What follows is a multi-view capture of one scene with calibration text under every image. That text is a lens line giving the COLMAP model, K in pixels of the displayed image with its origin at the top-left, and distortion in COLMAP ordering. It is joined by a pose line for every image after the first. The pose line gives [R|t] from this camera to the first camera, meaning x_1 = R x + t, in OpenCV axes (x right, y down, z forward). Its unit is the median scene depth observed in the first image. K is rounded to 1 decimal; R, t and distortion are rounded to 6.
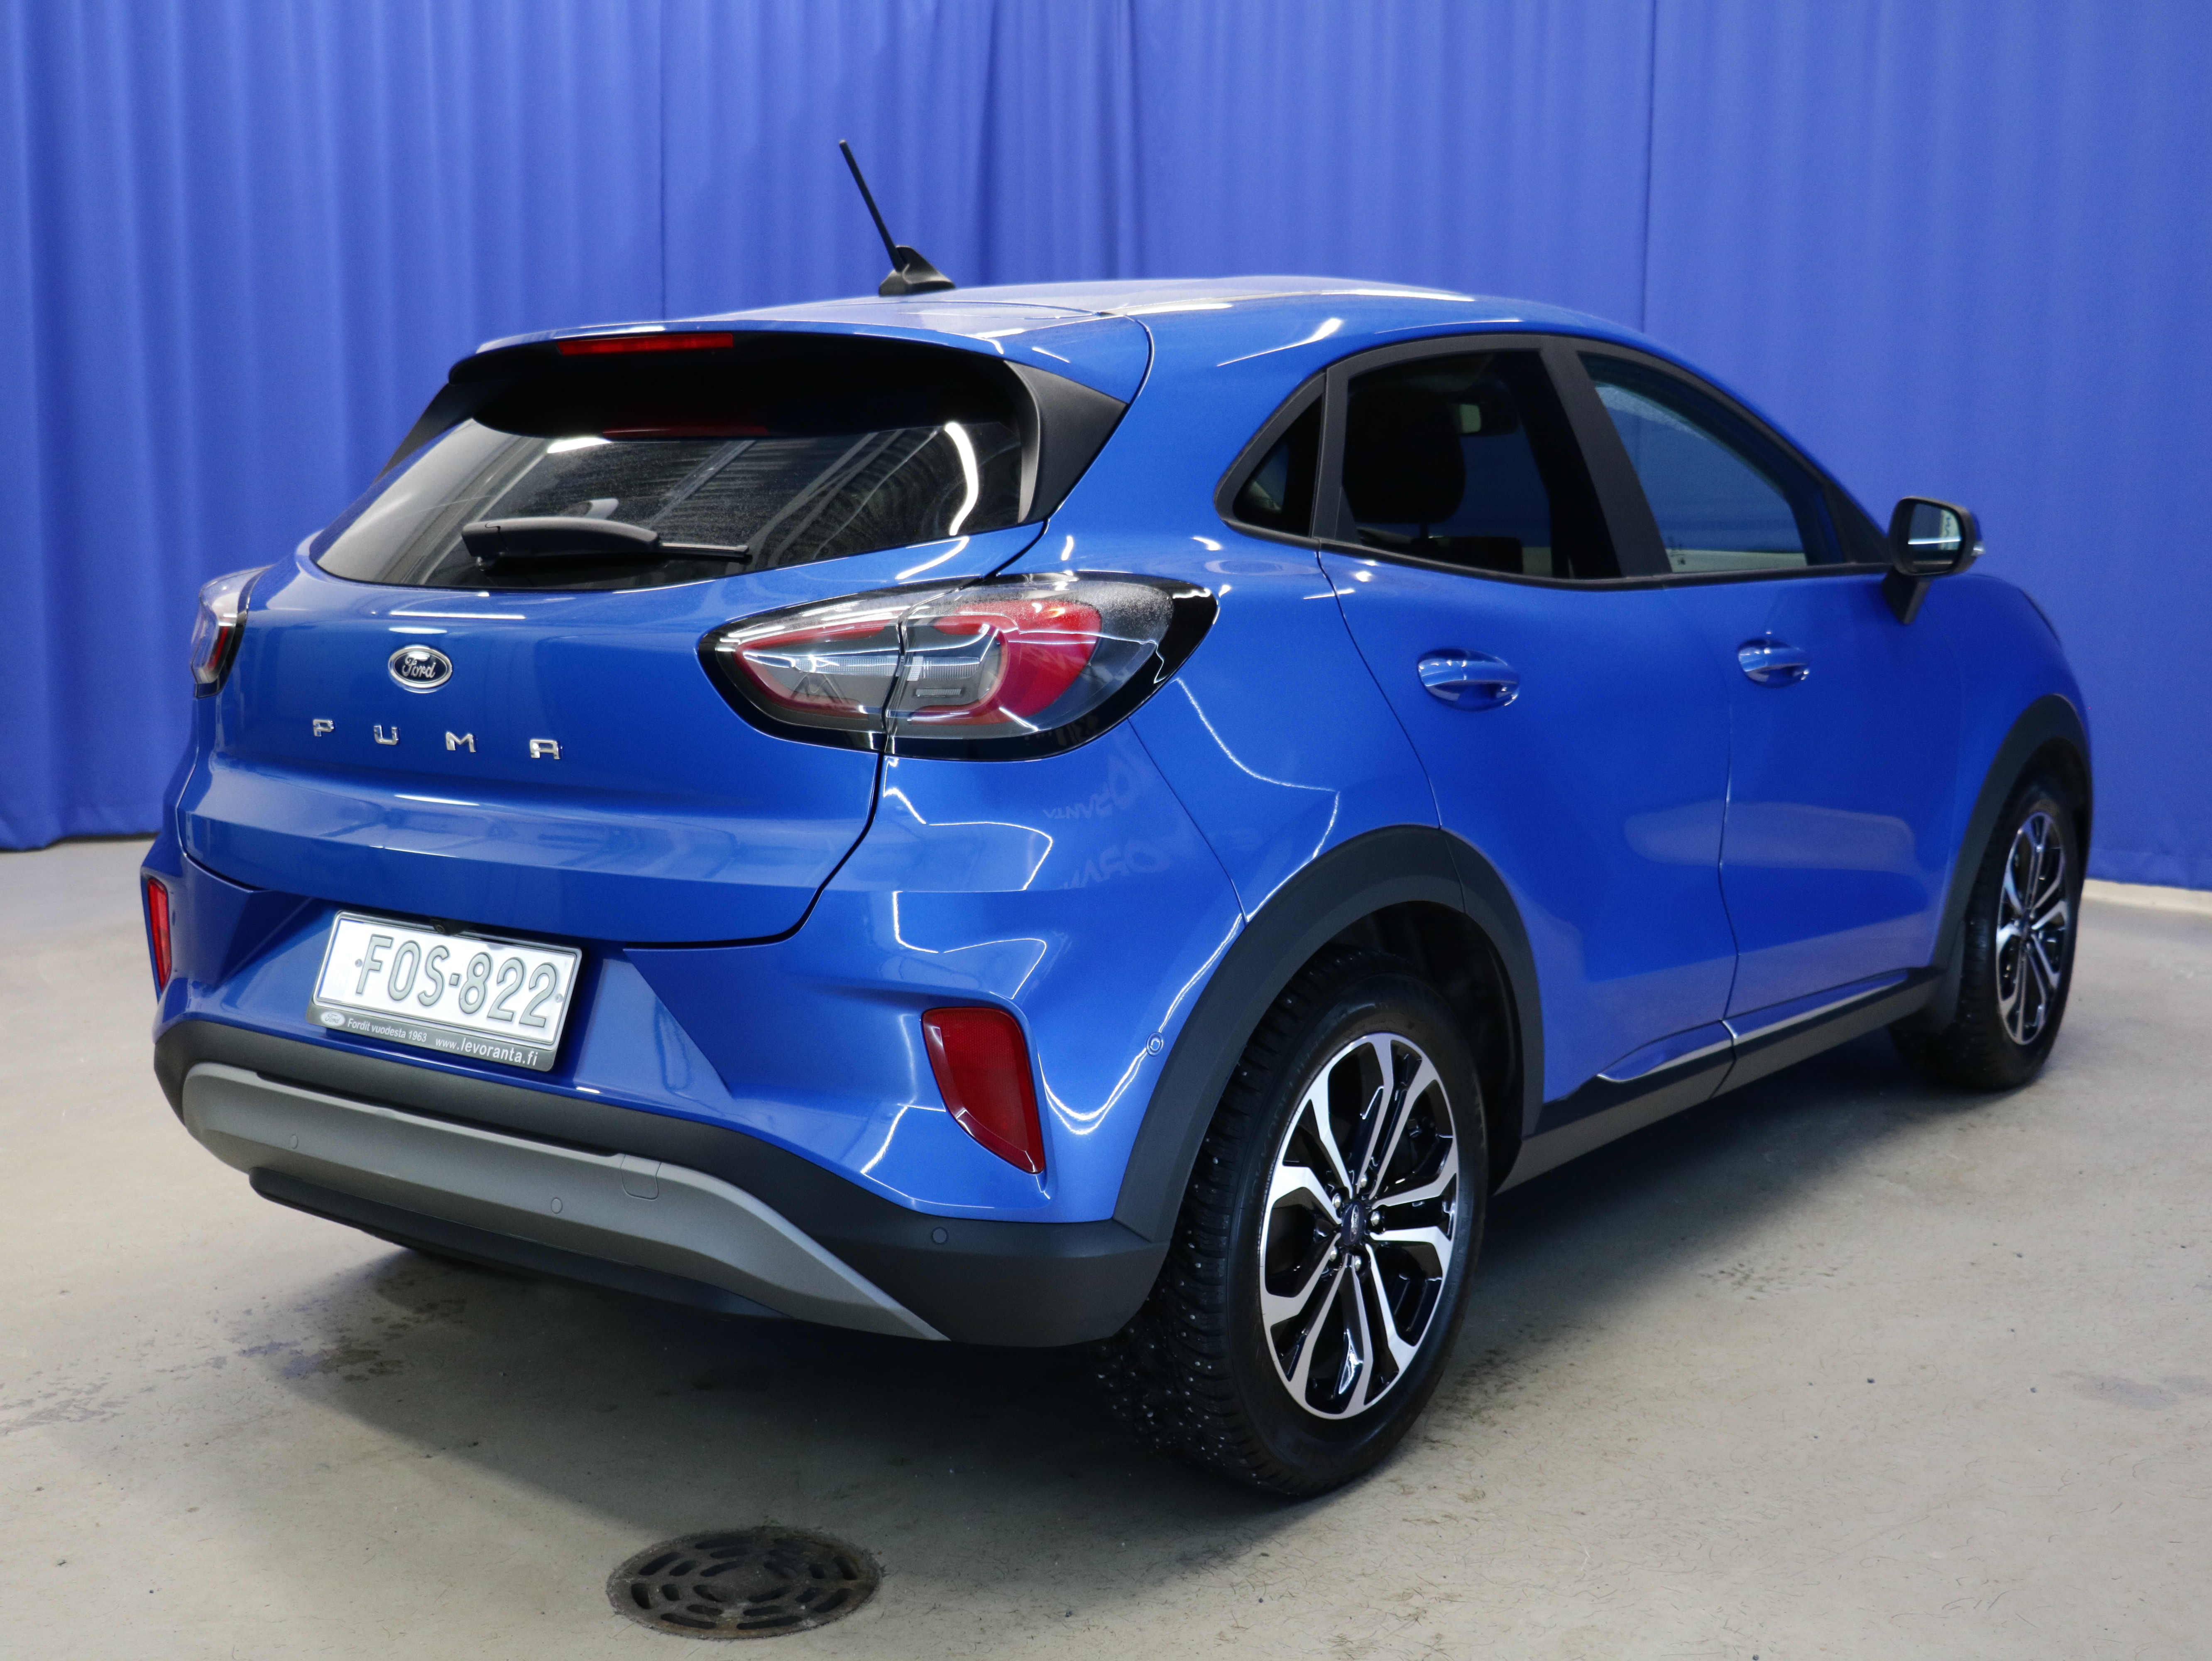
lens RADIAL K [[2513.7, 0, 1106.0], [0, 2513.7, 830.5], [0, 0, 1]] dist [-0.025017, 0.003425]
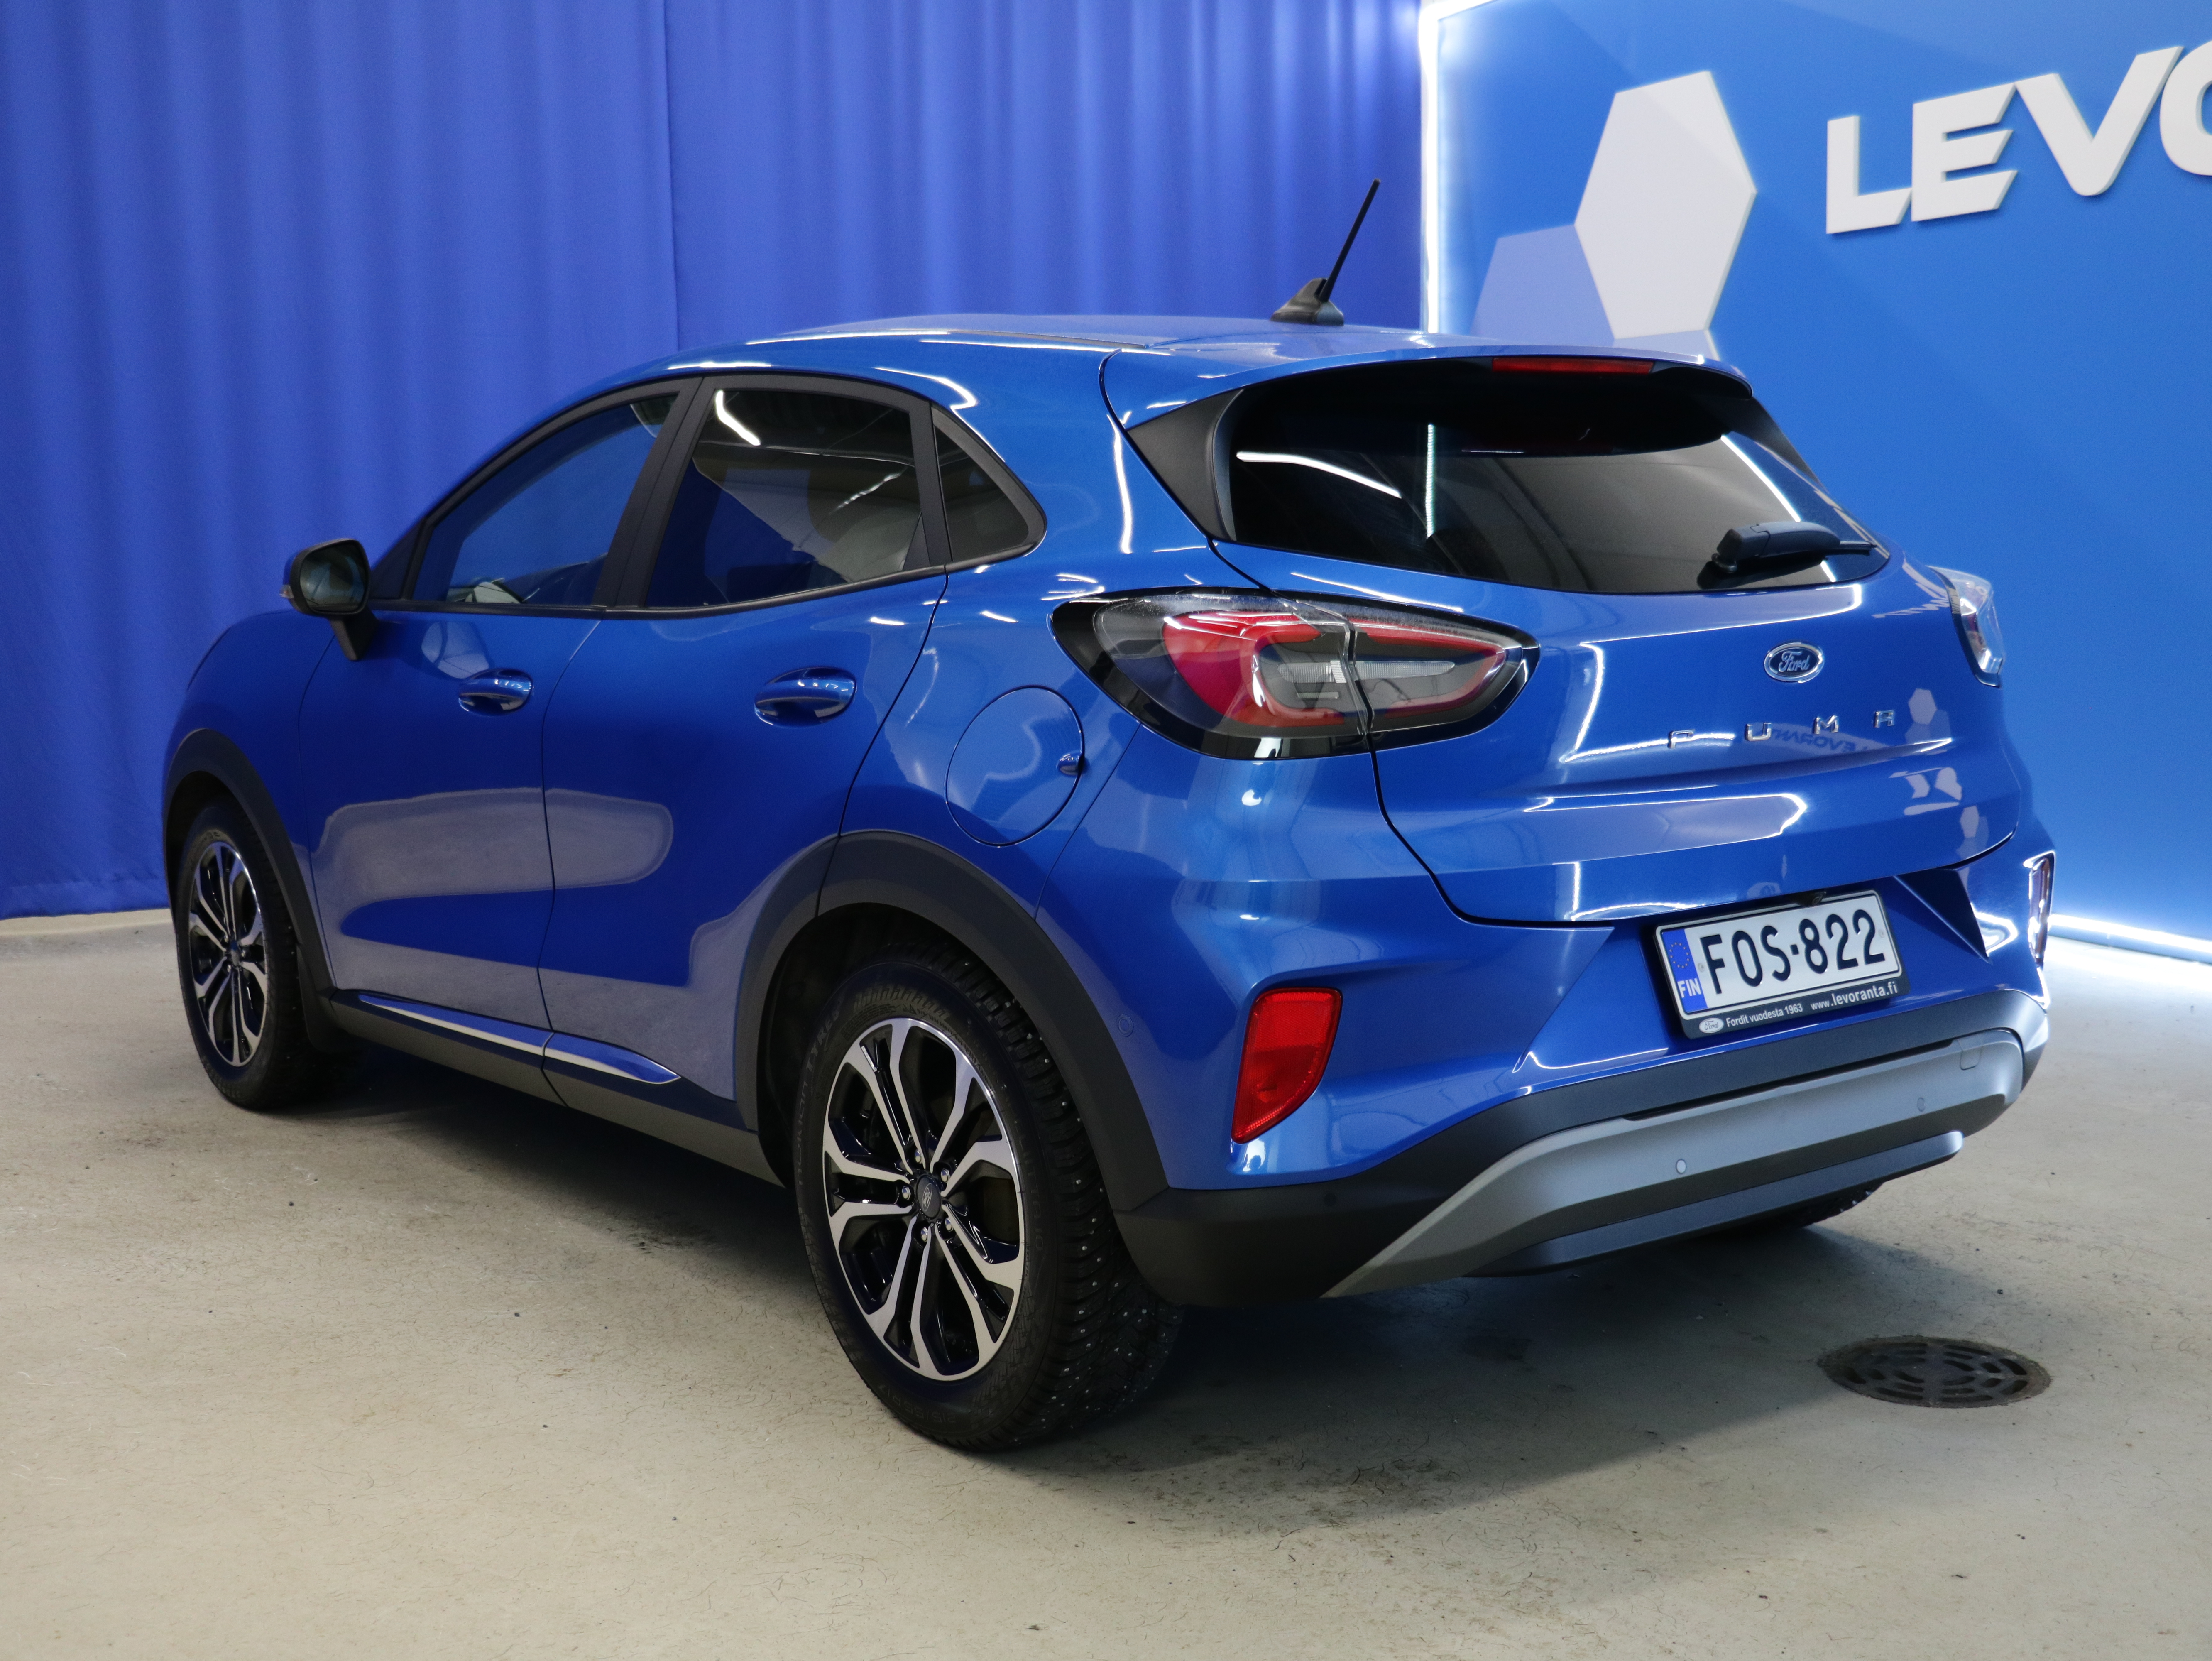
lens RADIAL K [[2490.3, 0, 1106.0], [0, 2490.3, 830.5], [0, 0, 1]] dist [0.000701, -0.013154]
pose [[0.299039, -0.123537, 0.946210, -1.369327], [0.150081, 0.985332, 0.081213, -0.123695], [-0.942365, 0.117723, 0.313193, 0.946415]]
